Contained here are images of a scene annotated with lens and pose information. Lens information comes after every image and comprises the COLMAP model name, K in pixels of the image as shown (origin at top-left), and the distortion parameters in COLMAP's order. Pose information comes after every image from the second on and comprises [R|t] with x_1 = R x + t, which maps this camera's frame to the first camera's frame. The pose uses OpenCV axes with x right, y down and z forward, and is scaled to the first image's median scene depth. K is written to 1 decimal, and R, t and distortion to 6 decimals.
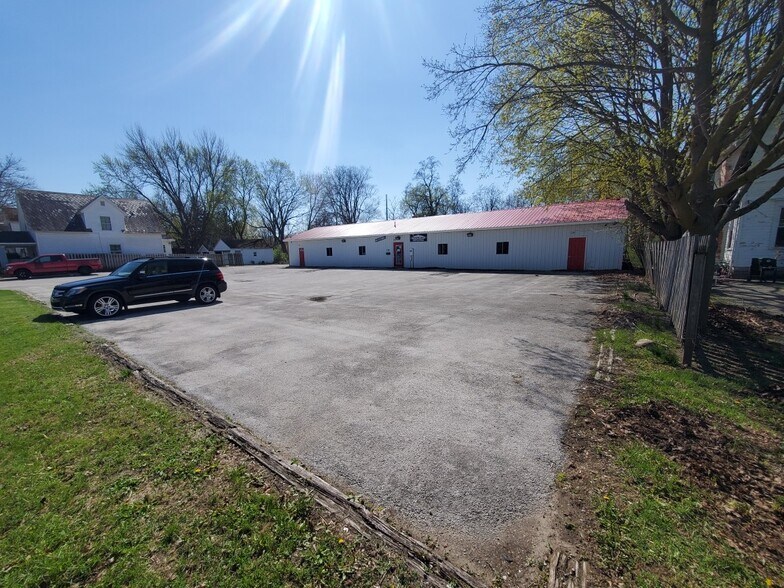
lens RADIAL K [[319.7, 0, 392.0], [0, 319.7, 294.0], [0, 0, 1]] dist [-0.000399, -0.000153]
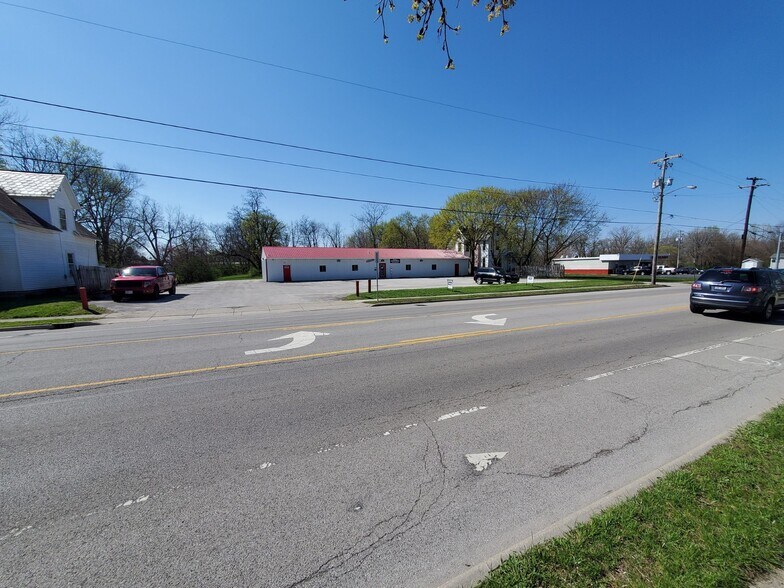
lens RADIAL K [[311.4, 0, 392.0], [0, 311.4, 301.0], [0, 0, 1]] dist [0.001357, -0.000371]
pose [[0.464655, -0.081176, 0.881763, -2.384655], [0.120608, 0.992311, 0.027798, -0.002938], [-0.877240, 0.093431, 0.470873, 0.325583]]
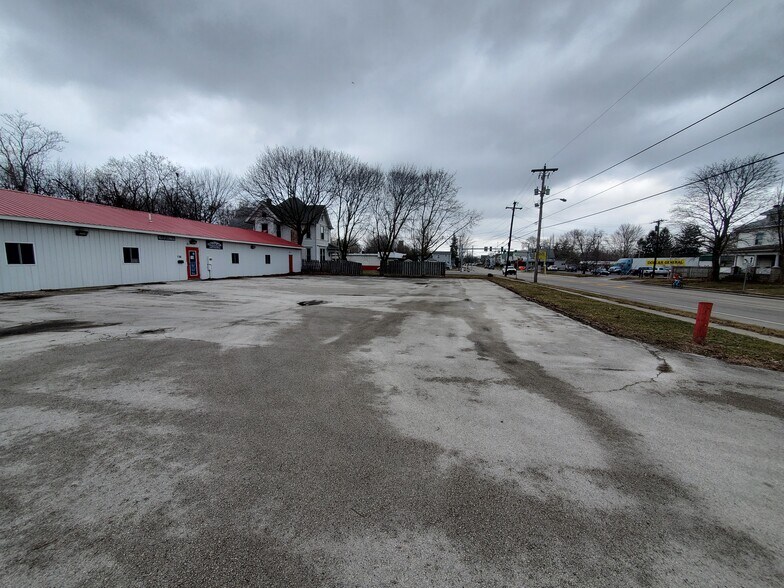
lens RADIAL K [[312.8, 0, 392.1], [0, 312.8, 300.6], [0, 0, 1]] dist [0.001363, -0.000095]
pose [[-0.444246, -0.100128, 0.890292, -1.486385], [0.107851, 0.980531, 0.164094, -0.177686], [-0.889390, 0.168917, -0.424798, 1.520804]]
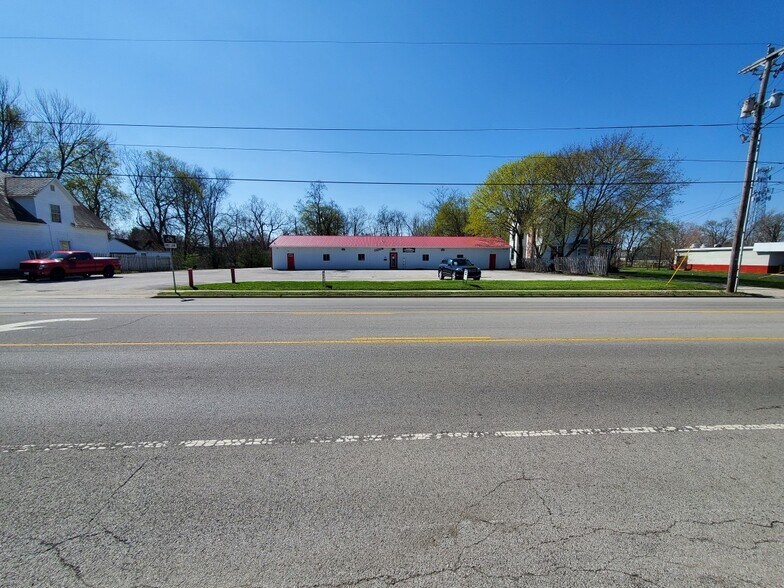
lens RADIAL K [[311.4, 0, 392.0], [0, 311.4, 301.0], [0, 0, 1]] dist [0.001357, -0.000371]
pose [[0.762954, -0.065140, 0.643162, -1.600628], [0.068155, 0.997471, 0.020176, 0.066701], [-0.642850, 0.028441, 0.765464, -0.218778]]
